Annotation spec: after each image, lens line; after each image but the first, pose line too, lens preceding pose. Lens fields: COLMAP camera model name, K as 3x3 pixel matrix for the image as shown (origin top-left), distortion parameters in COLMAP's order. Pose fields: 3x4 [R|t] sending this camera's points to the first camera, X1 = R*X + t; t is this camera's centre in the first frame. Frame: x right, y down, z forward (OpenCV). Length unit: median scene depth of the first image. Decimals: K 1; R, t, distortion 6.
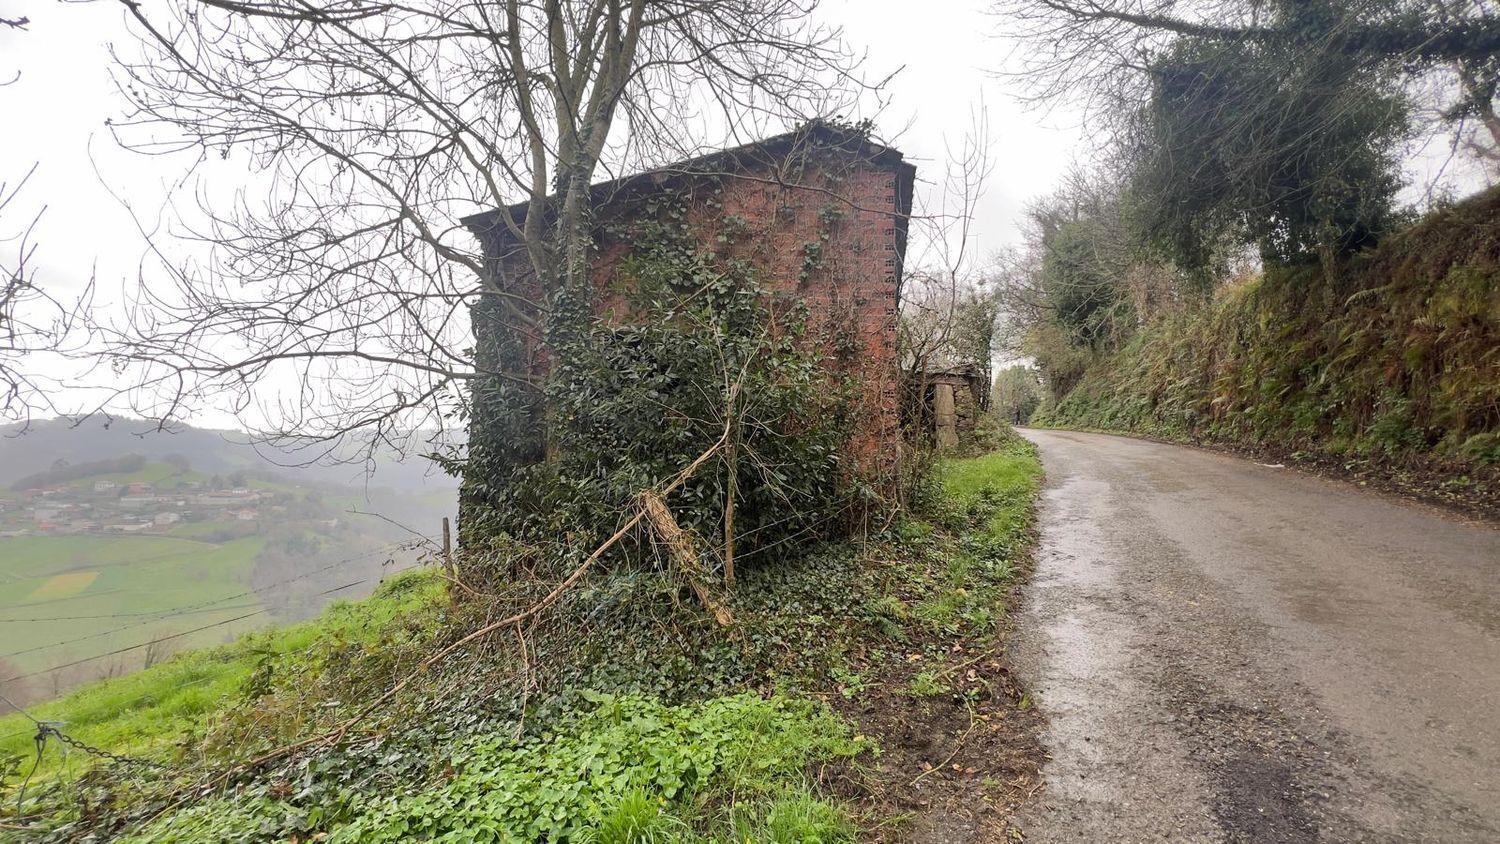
lens RADIAL K [[600.9, 0, 748.7], [0, 600.9, 418.6], [0, 0, 1]] dist [0.000011, 0.000081]
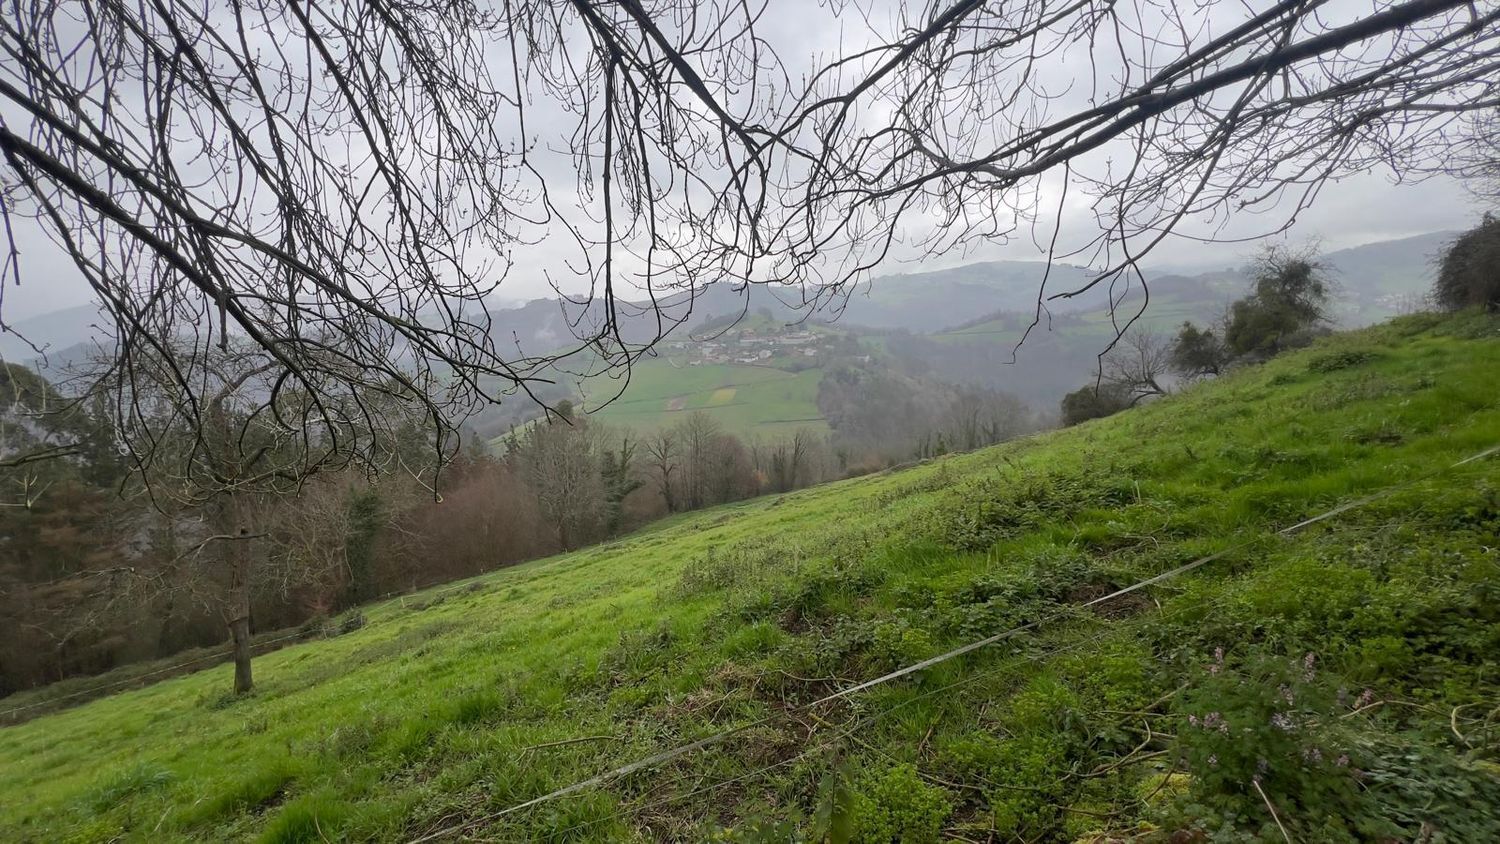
lens RADIAL K [[600.9, 0, 744.3], [0, 600.9, 426.4], [0, 0, 1]] dist [0.000011, 0.000081]
pose [[0.708384, 0.090325, -0.700024, -0.451973], [0.105064, 0.967235, 0.231122, 0.049459], [0.697964, -0.237271, 0.675684, -0.262278]]
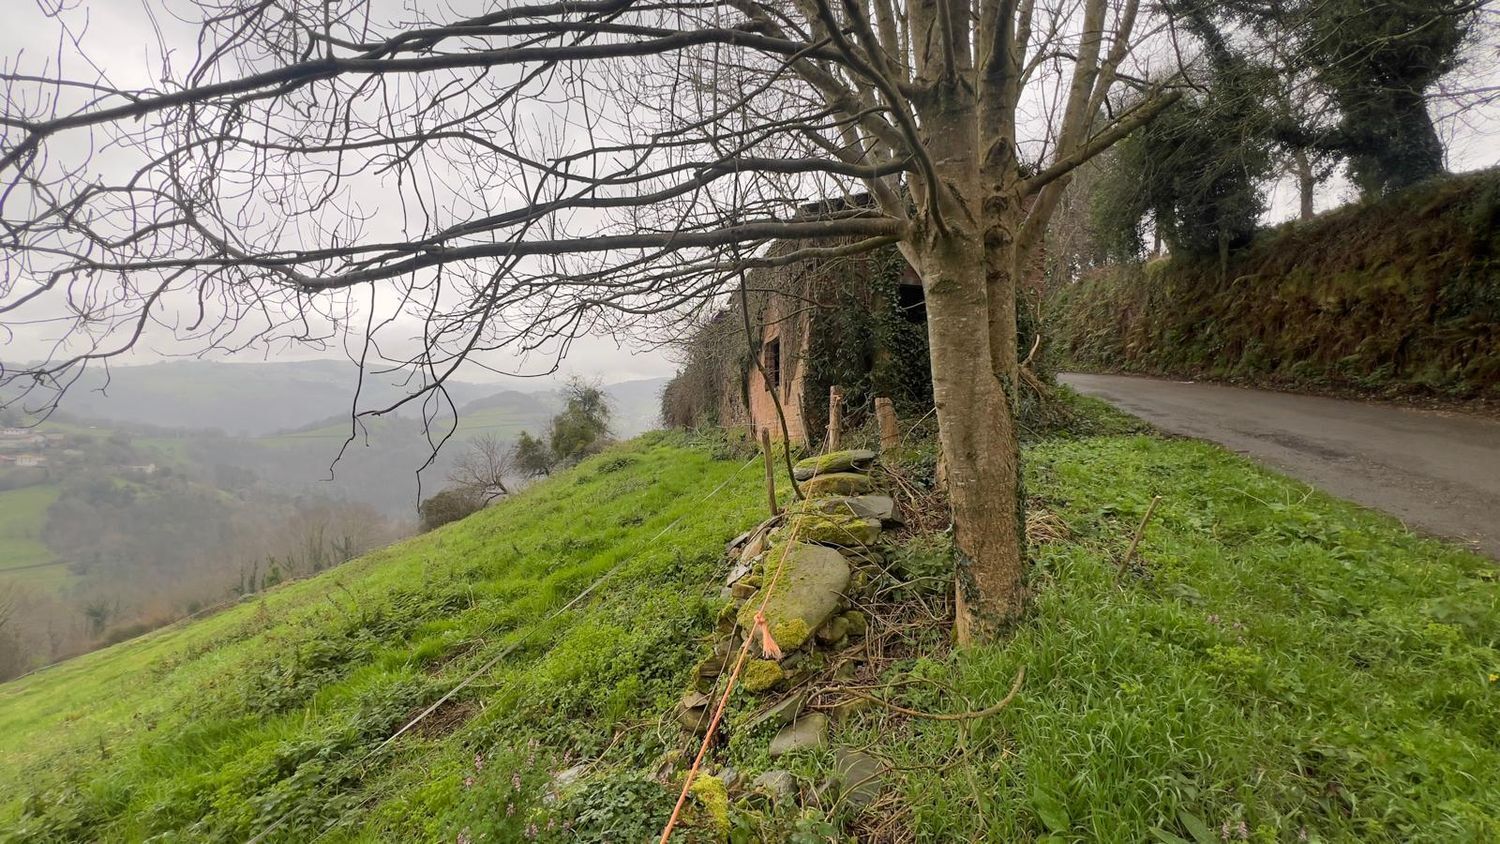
lens RADIAL K [[600.9, 0, 749.1], [0, 600.9, 426.6], [0, 0, 1]] dist [0.000011, 0.000081]
pose [[0.980385, 0.003588, 0.197059, -0.409820], [-0.024632, 0.994225, 0.104447, 0.036928], [-0.195546, -0.107253, 0.974812, -0.249827]]
